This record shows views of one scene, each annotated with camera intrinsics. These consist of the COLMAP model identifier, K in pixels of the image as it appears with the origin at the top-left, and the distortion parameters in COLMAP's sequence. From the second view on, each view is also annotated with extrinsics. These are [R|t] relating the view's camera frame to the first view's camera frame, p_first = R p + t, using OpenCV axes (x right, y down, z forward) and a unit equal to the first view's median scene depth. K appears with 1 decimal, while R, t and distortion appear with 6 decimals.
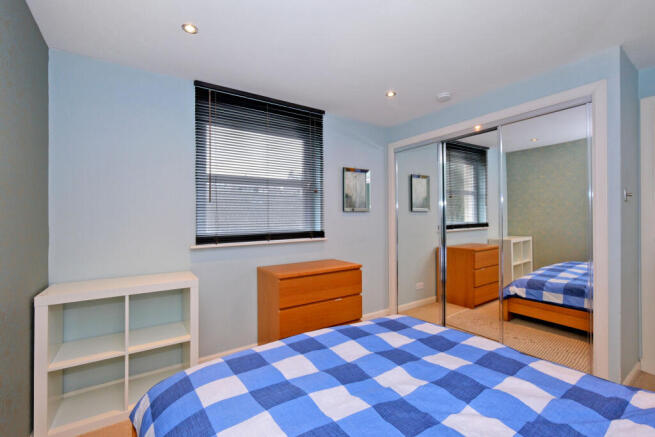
lens RADIAL K [[294.6, 0, 327.5], [0, 294.6, 218.5], [0, 0, 1]] dist [-0.000654, 0.000043]
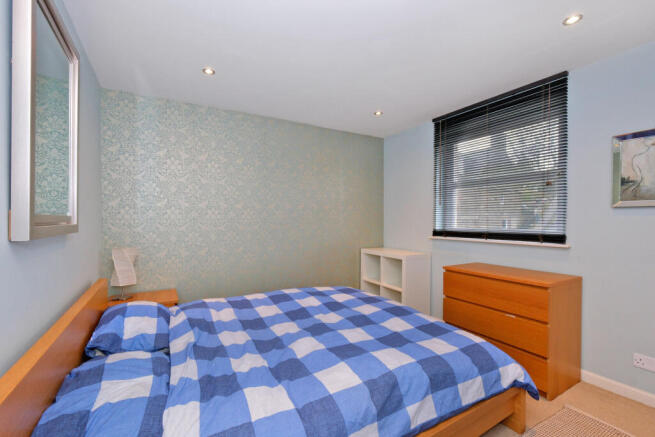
lens RADIAL K [[294.6, 0, 327.5], [0, 294.6, 218.5], [0, 0, 1]] dist [-0.000654, 0.000043]
pose [[-0.082012, 0.001998, -0.996629, 0.777091], [-0.011550, 0.999929, 0.002955, 0.006150], [0.996564, 0.011753, -0.081983, 0.480587]]
